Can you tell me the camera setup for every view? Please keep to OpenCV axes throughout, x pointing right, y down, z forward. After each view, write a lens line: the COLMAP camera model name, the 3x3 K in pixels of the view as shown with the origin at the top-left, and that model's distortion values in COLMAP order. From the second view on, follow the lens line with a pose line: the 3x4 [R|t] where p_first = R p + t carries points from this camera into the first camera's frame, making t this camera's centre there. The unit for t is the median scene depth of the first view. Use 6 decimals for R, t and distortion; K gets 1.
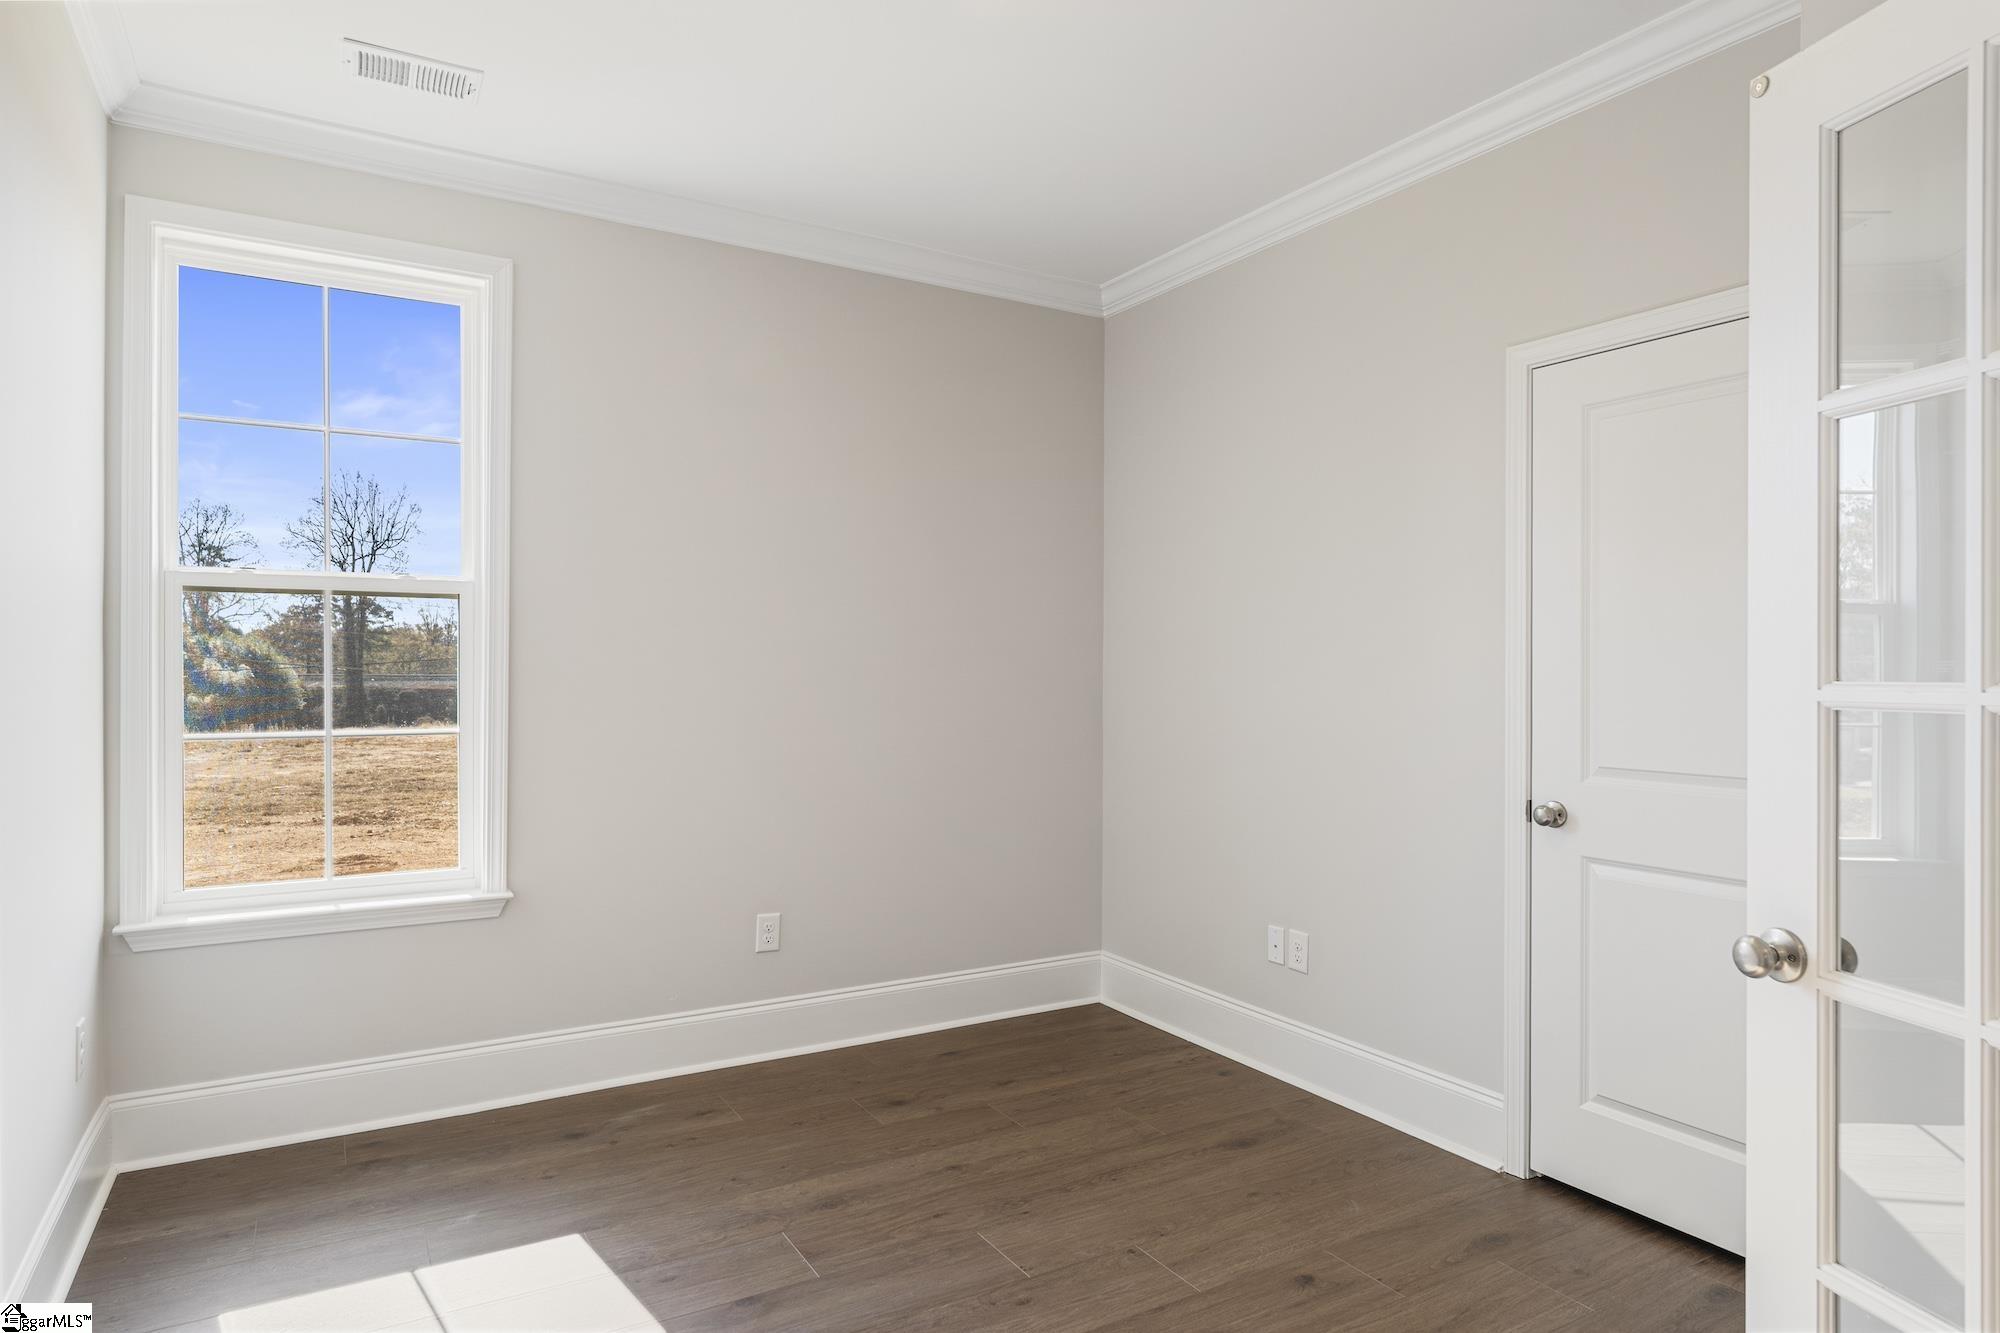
lens RADIAL K [[1194.5, 0, 1002.3], [0, 1194.5, 661.9], [0, 0, 1]] dist [-0.001396, 0.000120]
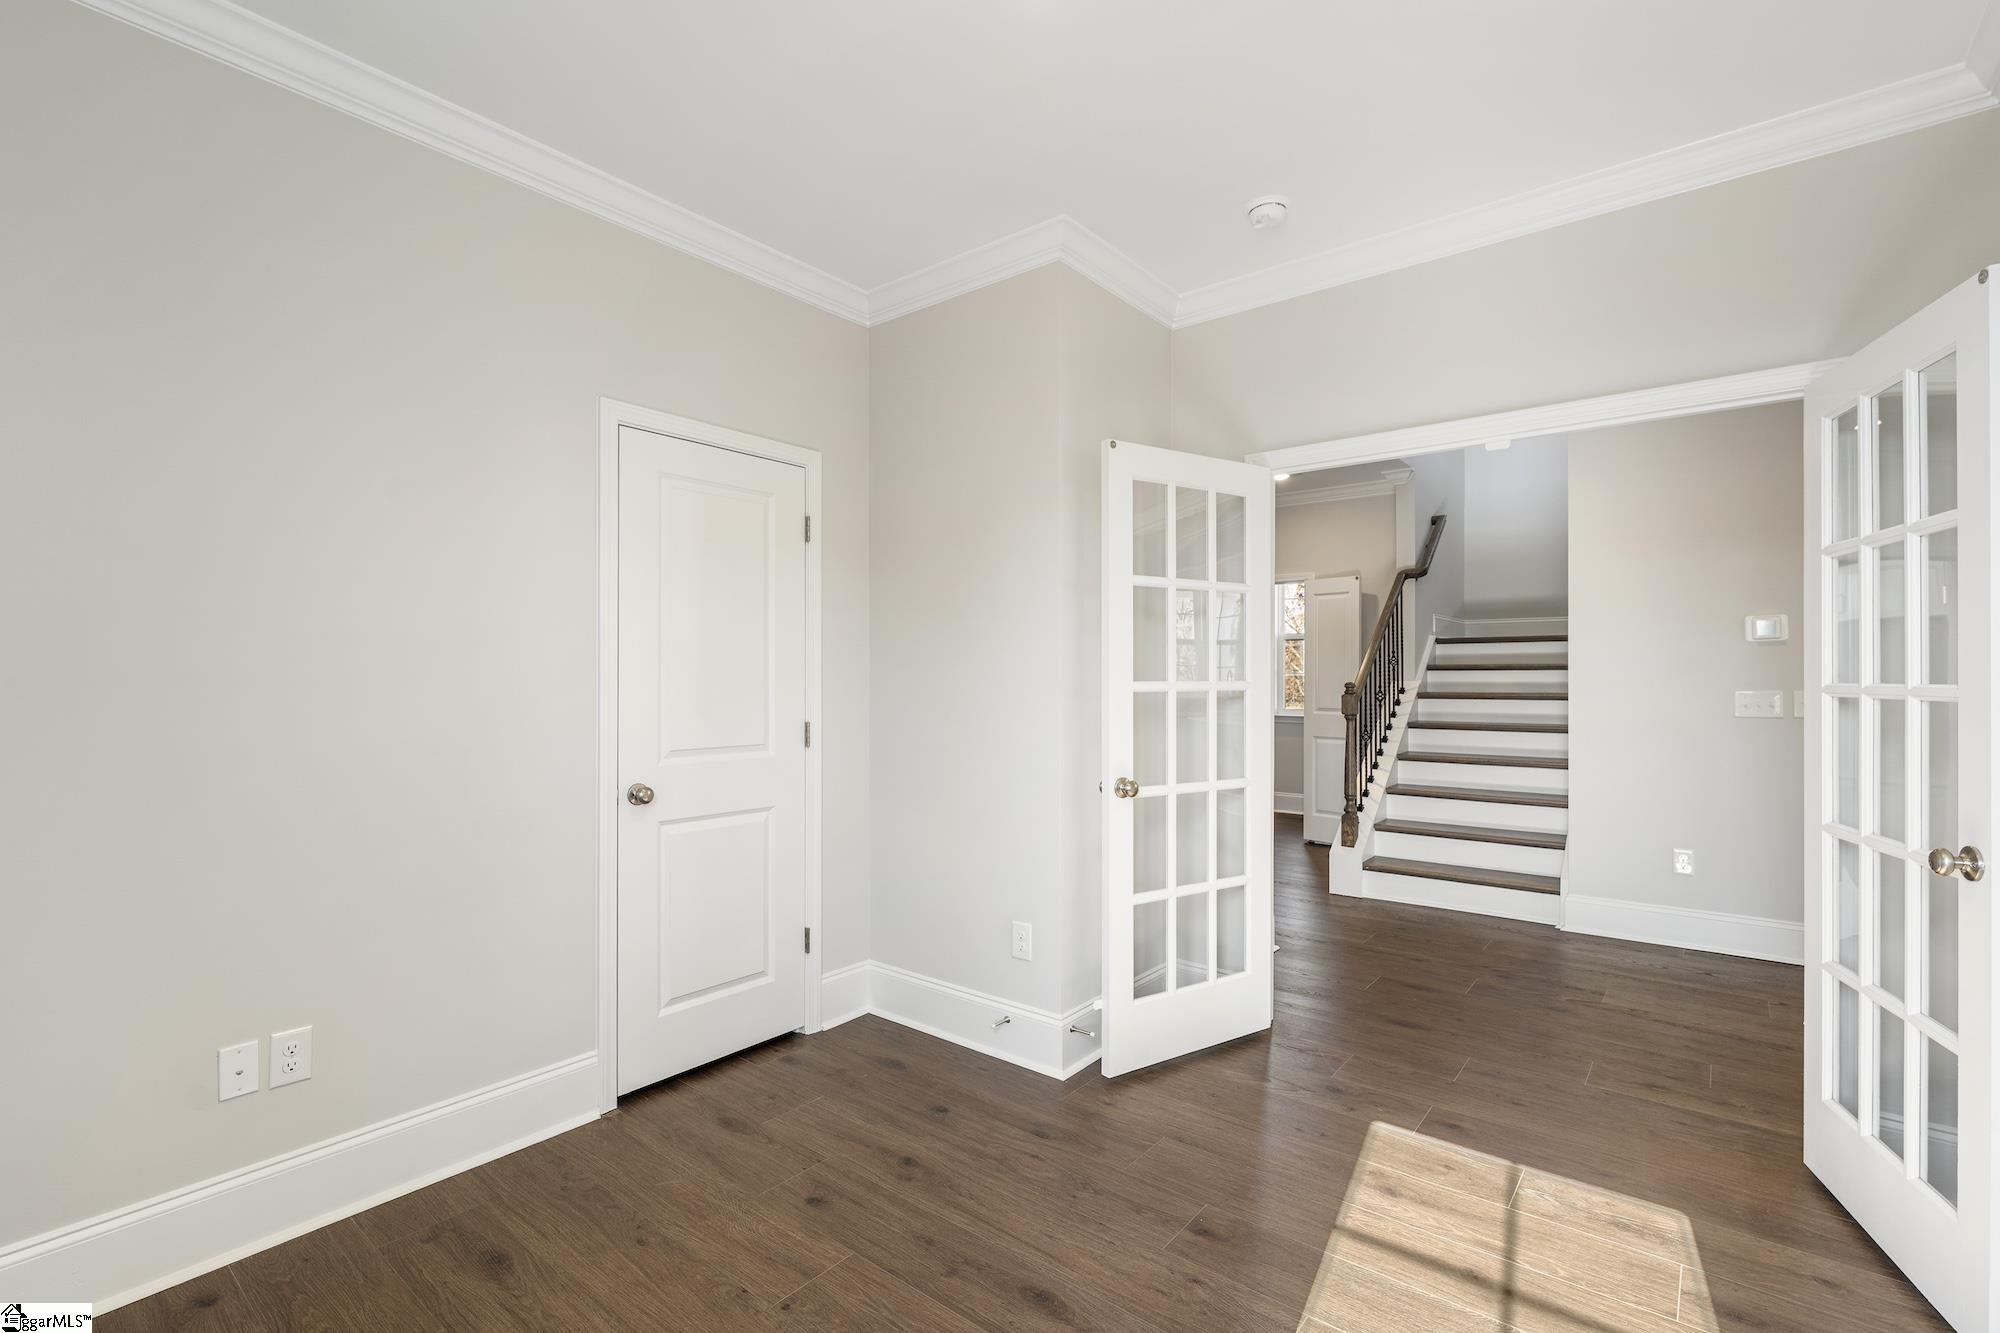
lens RADIAL K [[900.1, 0, 993.4], [0, 900.1, 676.0], [0, 0, 1]] dist [0.000480, 0.000353]
pose [[-0.351977, -0.002357, 0.936006, -0.541099], [-0.004388, 0.999990, 0.000868, 0.002709], [-0.935999, -0.003802, -0.351983, 0.987676]]
